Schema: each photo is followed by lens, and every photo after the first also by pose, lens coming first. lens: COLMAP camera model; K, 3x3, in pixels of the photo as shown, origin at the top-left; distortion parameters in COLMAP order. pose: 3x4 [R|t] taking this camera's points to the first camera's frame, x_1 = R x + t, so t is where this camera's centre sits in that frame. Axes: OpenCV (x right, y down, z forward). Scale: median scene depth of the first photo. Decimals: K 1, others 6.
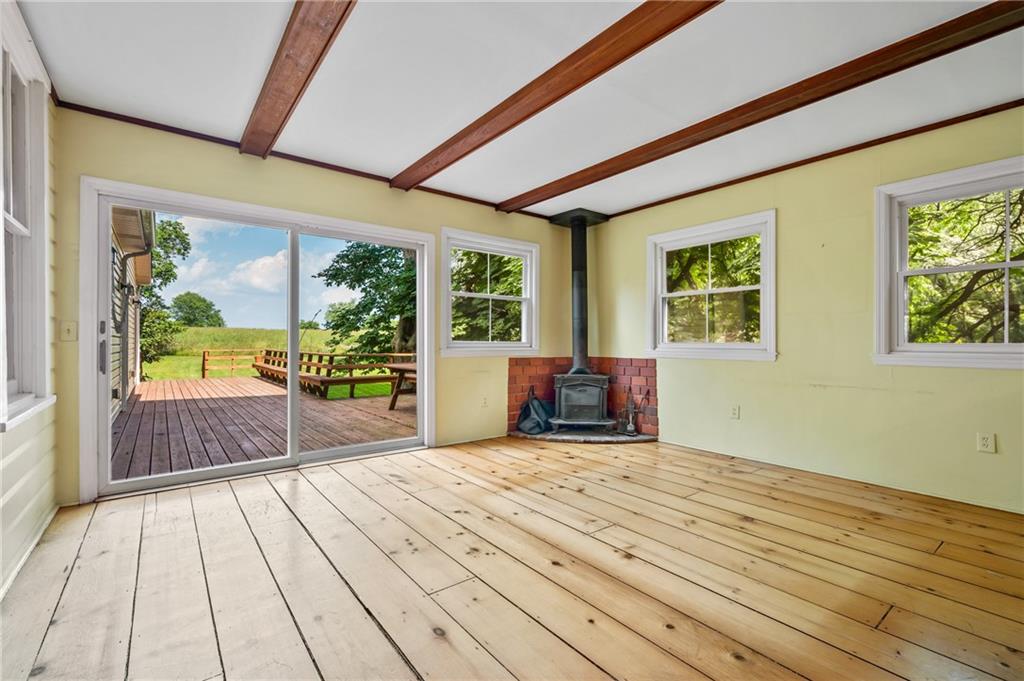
lens RADIAL K [[455.6, 0, 506.2], [0, 455.6, 344.3], [0, 0, 1]] dist [0.001874, 0.000423]
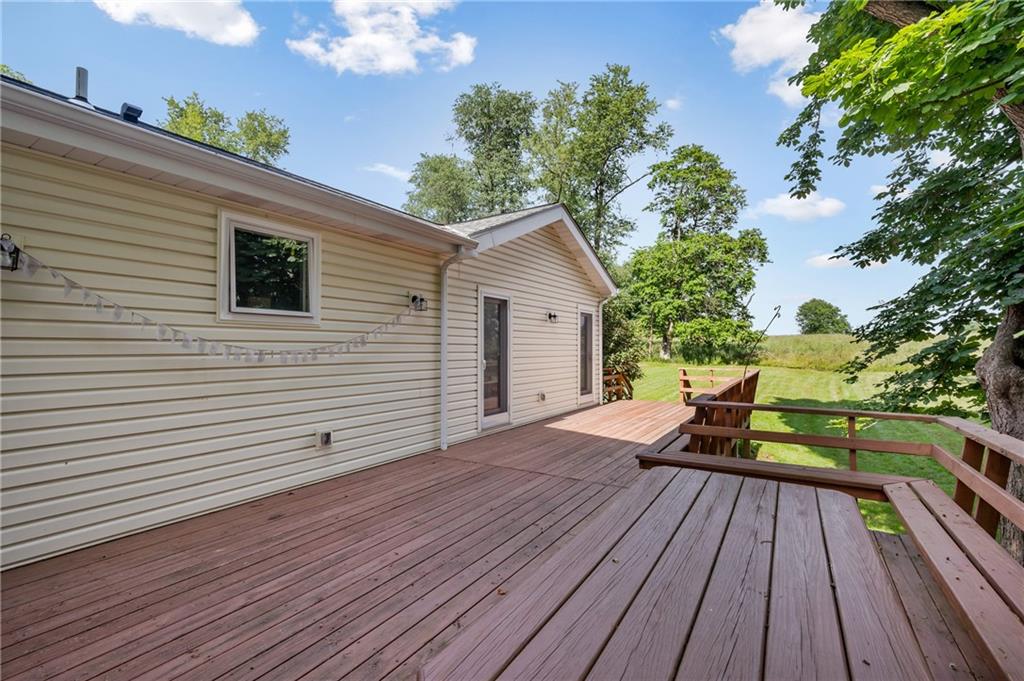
lens RADIAL K [[451.3, 0, 507.7], [0, 451.3, 341.4], [0, 0, 1]] dist [-0.000419, -0.001209]
pose [[0.344039, -0.016515, -0.938810, -0.000390], [-0.002975, 0.999821, -0.018679, -0.009124], [0.938951, 0.009219, 0.343928, 0.205399]]
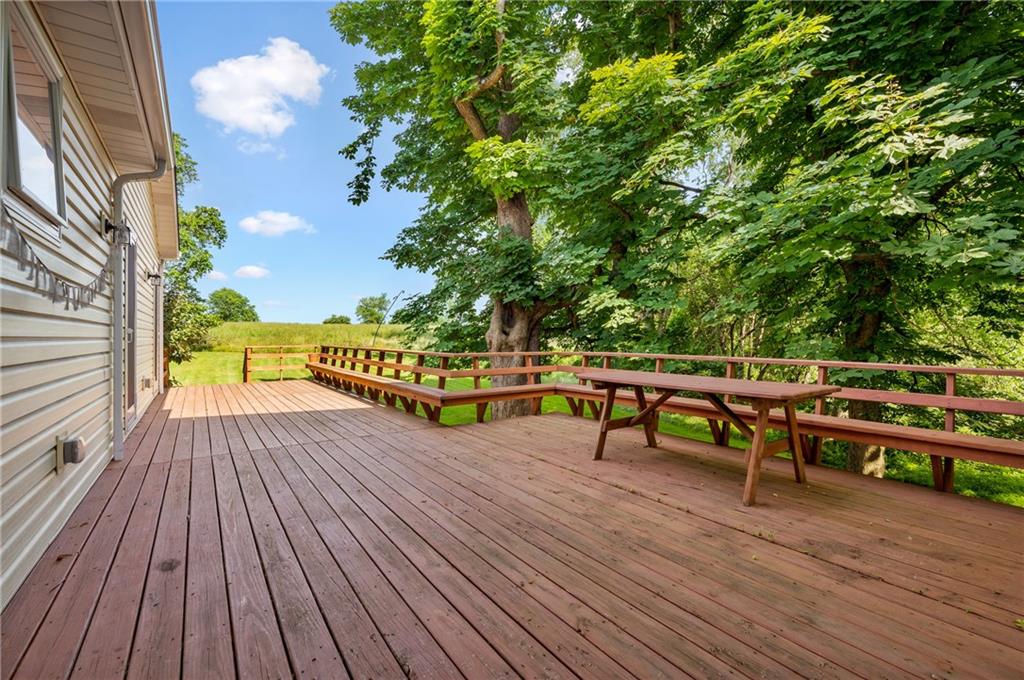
lens RADIAL K [[451.3, 0, 517.1], [0, 451.3, 337.2], [0, 0, 1]] dist [-0.000419, -0.001209]
pose [[0.999468, -0.003154, -0.032477, -0.082118], [0.003064, 0.999991, -0.002809, 0.000350], [0.032485, 0.002708, 0.999469, 0.114966]]
